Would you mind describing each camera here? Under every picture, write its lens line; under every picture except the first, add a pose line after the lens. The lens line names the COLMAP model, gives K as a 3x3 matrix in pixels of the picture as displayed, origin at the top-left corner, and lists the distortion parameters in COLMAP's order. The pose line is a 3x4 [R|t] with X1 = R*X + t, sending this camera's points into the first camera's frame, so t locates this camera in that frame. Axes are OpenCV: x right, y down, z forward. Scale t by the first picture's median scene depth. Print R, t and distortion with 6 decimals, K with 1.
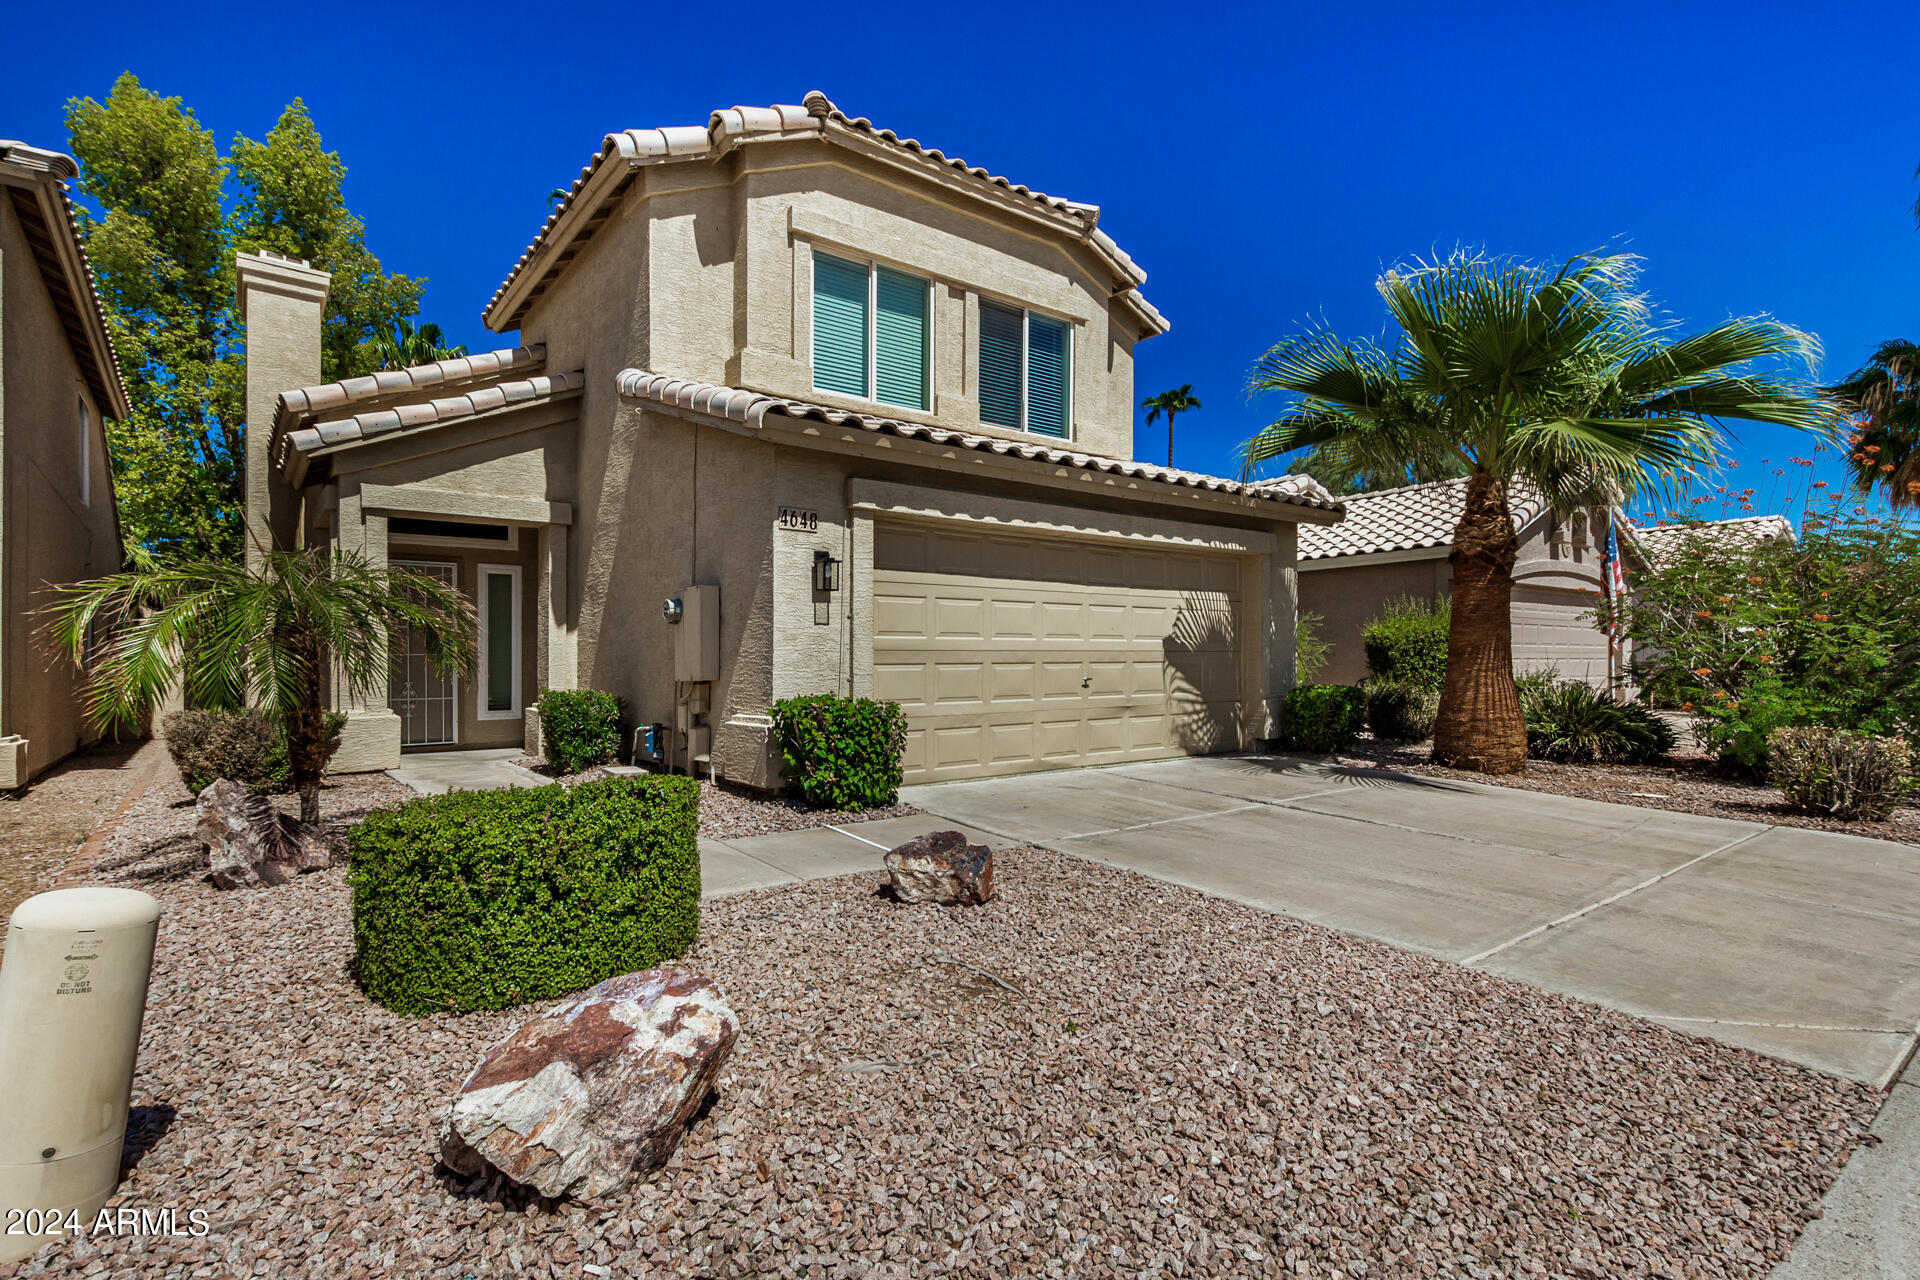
lens RADIAL K [[898.3, 0, 969.4], [0, 898.3, 642.0], [0, 0, 1]] dist [0.012072, -0.000631]
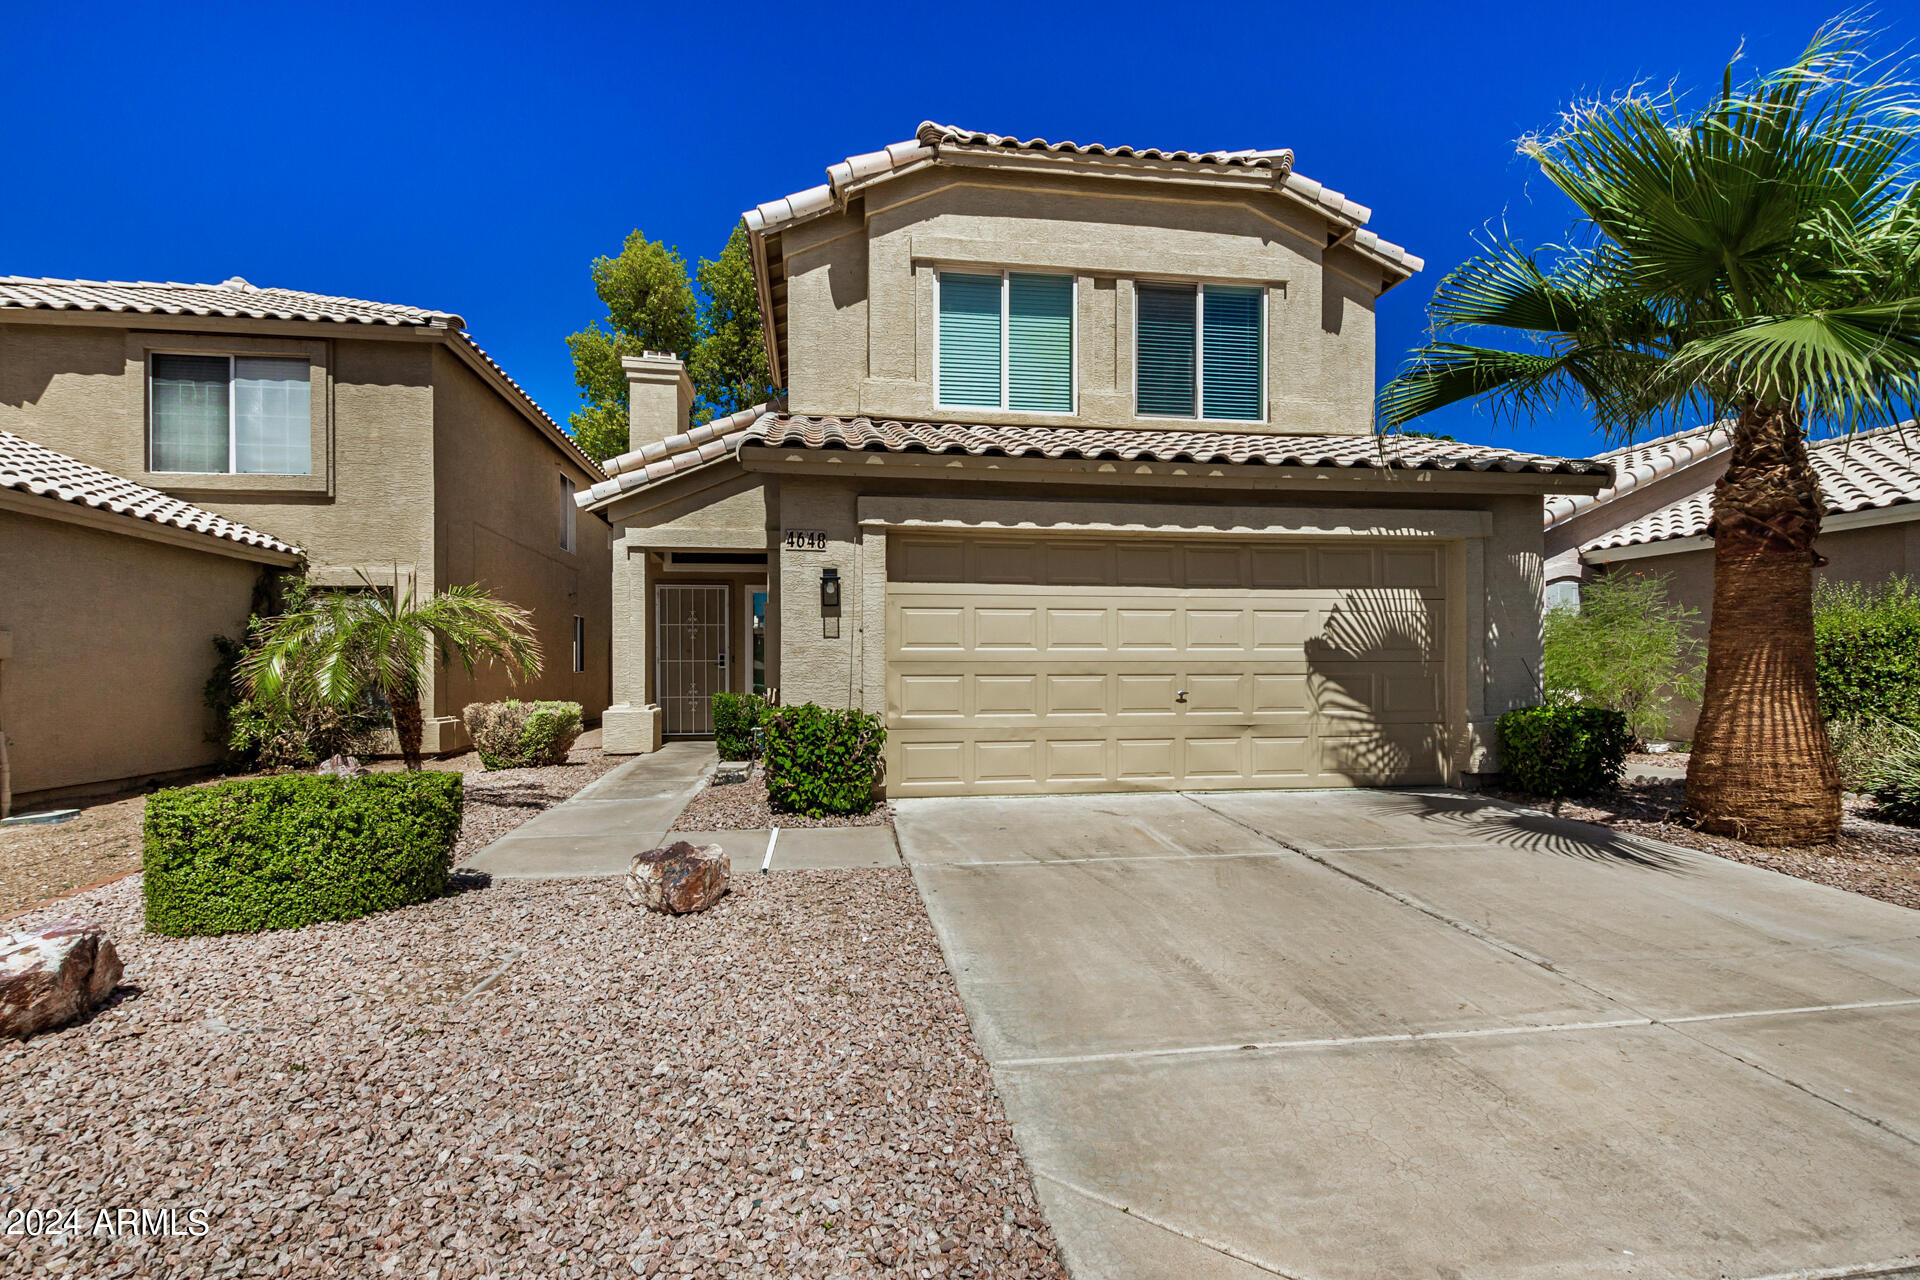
lens RADIAL K [[898.3, 0, 969.4], [0, 898.3, 642.0], [0, 0, 1]] dist [0.012072, -0.000631]
pose [[0.881059, -0.006427, -0.472963, 0.353024], [0.005922, 0.999979, -0.002558, -0.008119], [0.472969, -0.000547, 0.881079, 0.107096]]
